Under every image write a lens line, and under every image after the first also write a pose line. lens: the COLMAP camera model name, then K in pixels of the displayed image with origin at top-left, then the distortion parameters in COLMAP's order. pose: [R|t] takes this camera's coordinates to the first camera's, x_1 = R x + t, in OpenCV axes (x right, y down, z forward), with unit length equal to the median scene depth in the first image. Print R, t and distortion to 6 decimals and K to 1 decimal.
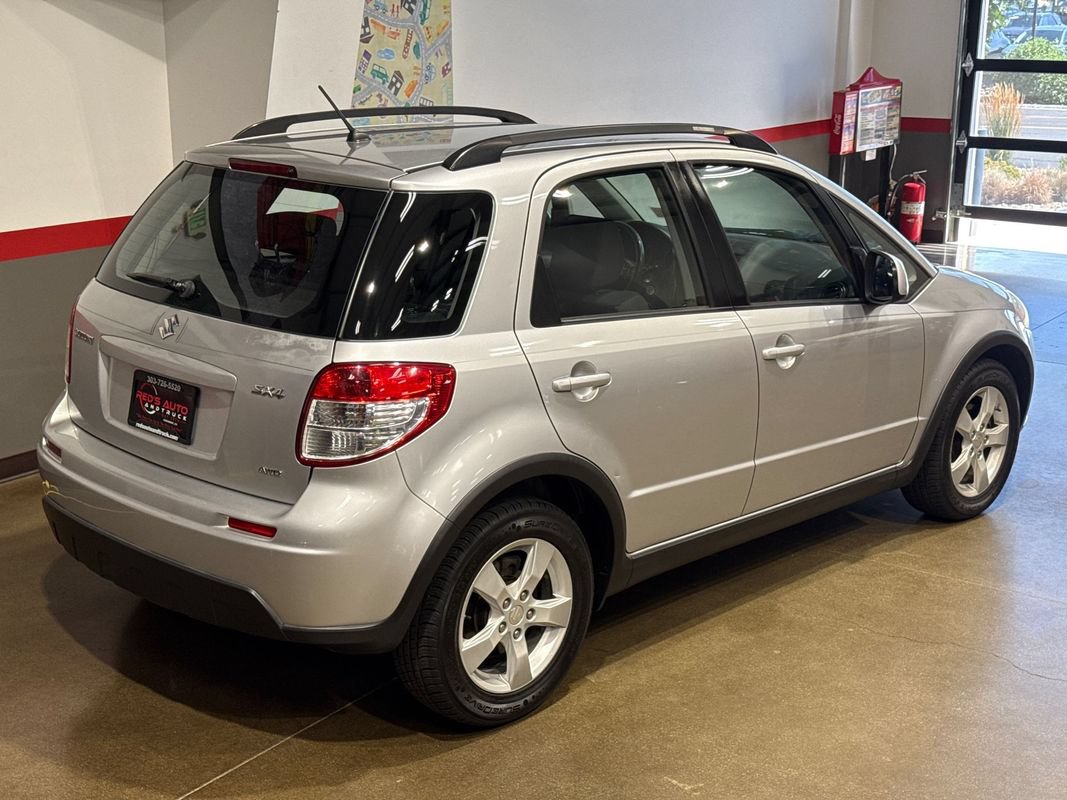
lens RADIAL K [[1475.4, 0, 533.5], [0, 1475.4, 400.0], [0, 0, 1]] dist [0.223534, -0.460298]
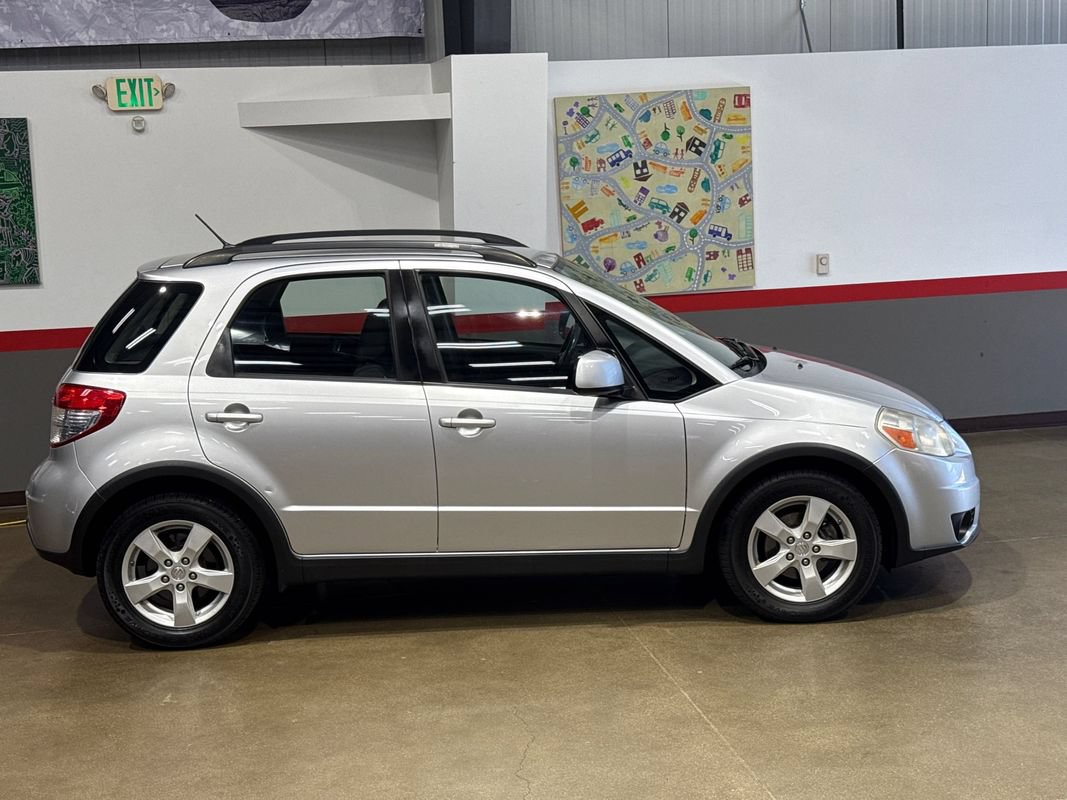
lens RADIAL K [[1475.4, 0, 533.5], [0, 1475.4, 400.0], [0, 0, 1]] dist [0.223534, -0.460298]
pose [[0.723426, 0.079729, -0.685783, 1.148849], [-0.138528, 0.989872, -0.031049, -0.022904], [0.676362, 0.117462, 0.727143, 0.147935]]
